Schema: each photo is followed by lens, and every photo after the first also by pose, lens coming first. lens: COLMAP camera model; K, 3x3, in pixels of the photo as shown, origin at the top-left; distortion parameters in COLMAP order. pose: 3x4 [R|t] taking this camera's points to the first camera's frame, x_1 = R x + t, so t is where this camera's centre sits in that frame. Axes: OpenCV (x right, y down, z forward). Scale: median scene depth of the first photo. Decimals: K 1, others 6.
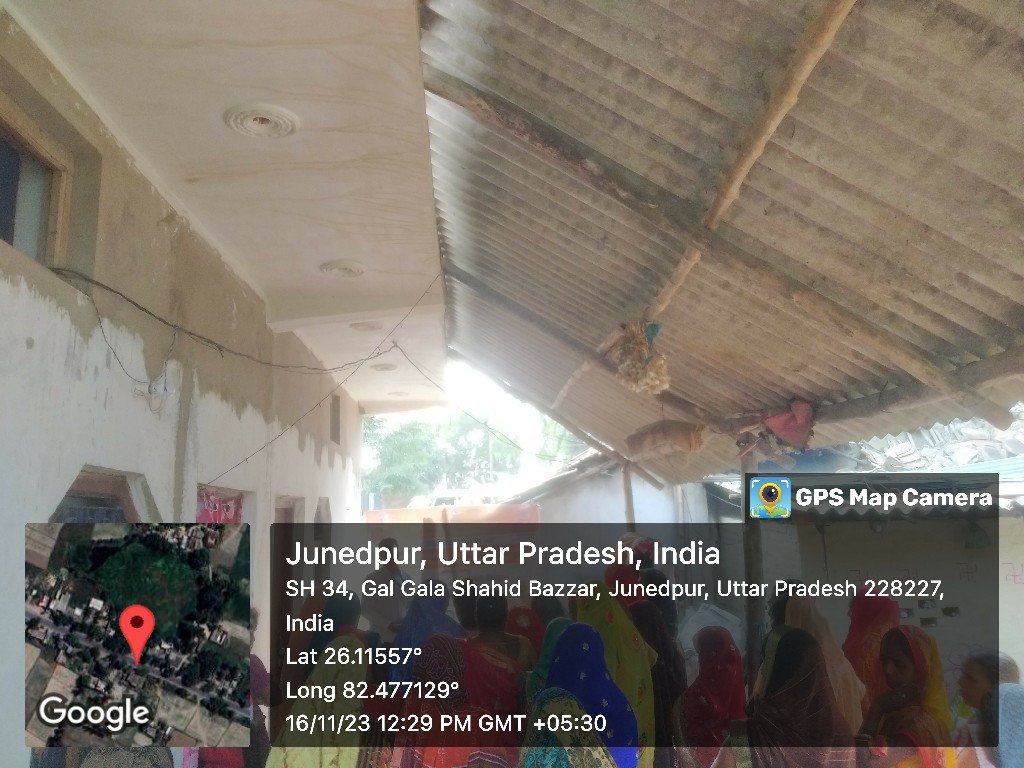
lens RADIAL K [[790.6, 0, 509.8], [0, 790.6, 388.9], [0, 0, 1]] dist [0.081152, -0.145181]
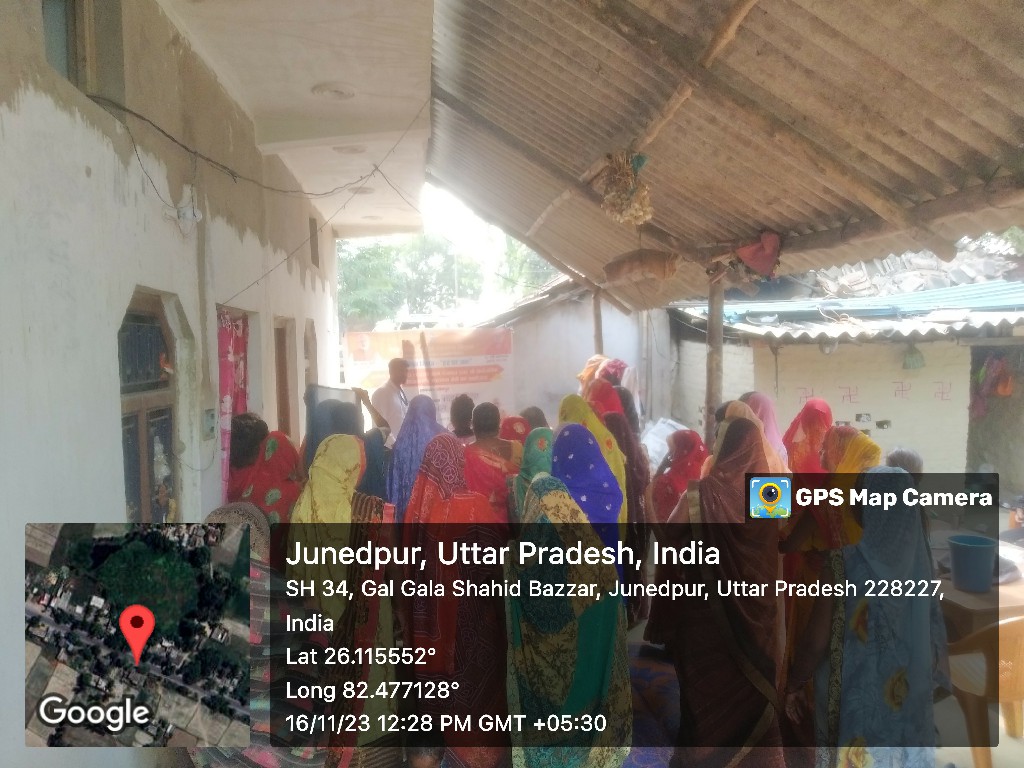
lens RADIAL K [[801.4, 0, 512.0], [0, 801.4, 384.0], [0, 0, 1]] dist [0.054372, -0.088412]
pose [[0.998222, 0.002640, 0.059555, -0.049676], [-0.015080, 0.977710, 0.209416, -0.007509], [-0.057675, -0.209941, 0.976011, -0.089008]]
